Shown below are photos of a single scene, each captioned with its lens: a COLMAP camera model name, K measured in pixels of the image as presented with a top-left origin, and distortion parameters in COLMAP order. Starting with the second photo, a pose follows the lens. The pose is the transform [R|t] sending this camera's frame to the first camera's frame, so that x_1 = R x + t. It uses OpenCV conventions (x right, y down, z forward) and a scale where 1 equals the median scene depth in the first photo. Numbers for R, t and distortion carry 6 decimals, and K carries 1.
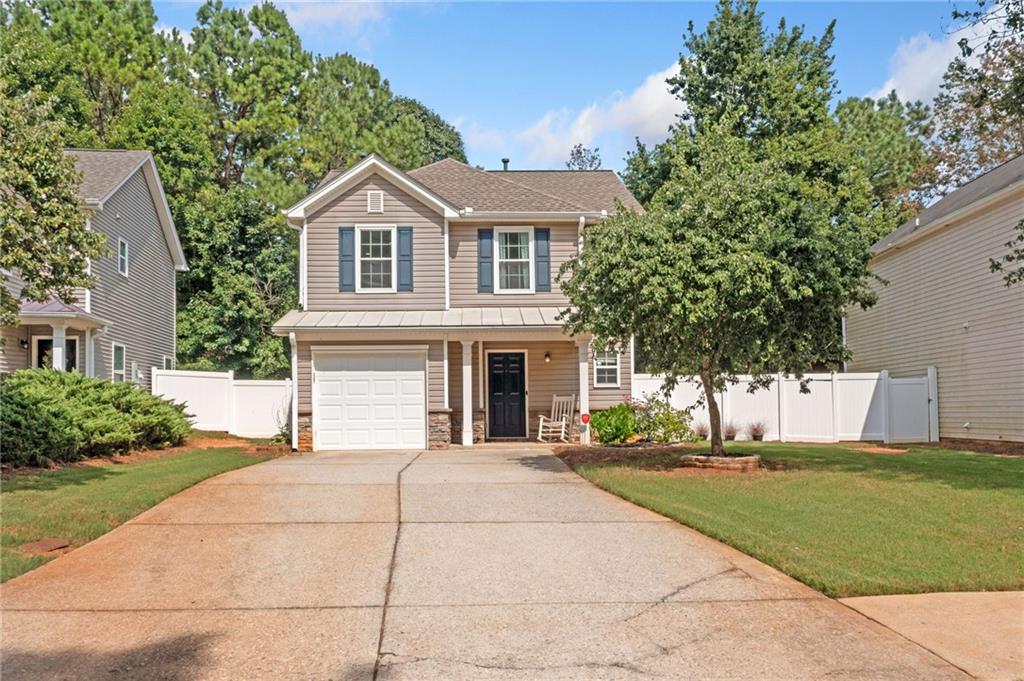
lens RADIAL K [[757.7, 0, 512.7], [0, 757.7, 380.5], [0, 0, 1]] dist [-0.000314, -0.000079]
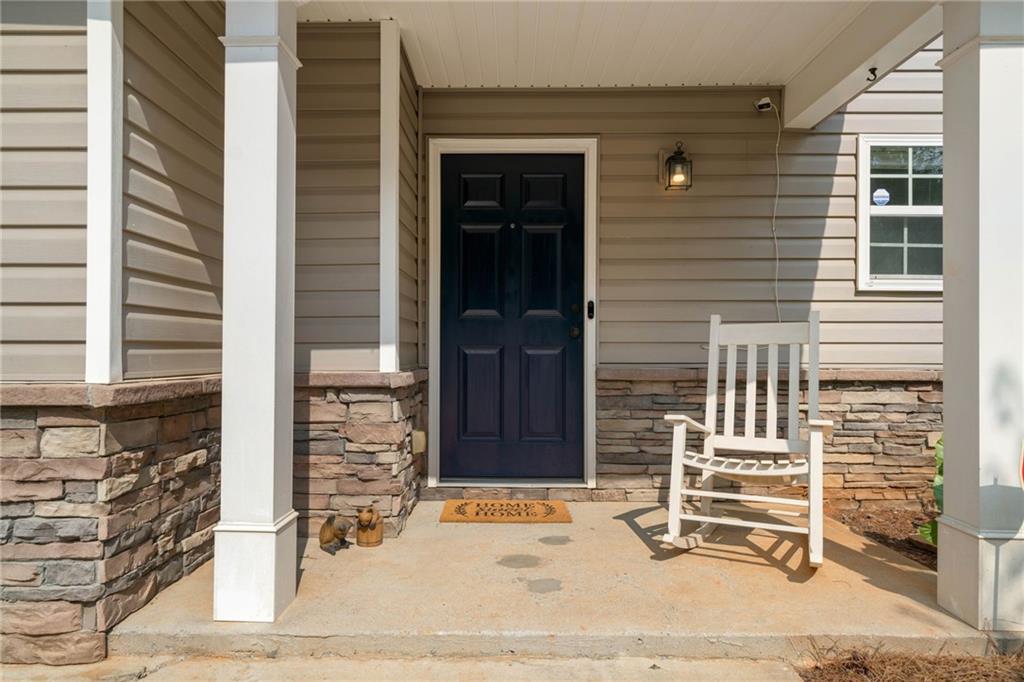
lens RADIAL K [[661.2, 0, 512.0], [0, 661.2, 341.0], [0, 0, 1]] dist [-0.000245, -0.000488]
pose [[0.999560, 0.015289, -0.025407, -0.001865], [-0.014588, 0.999514, 0.027553, 0.021255], [0.025816, -0.027171, 0.999297, 0.780602]]
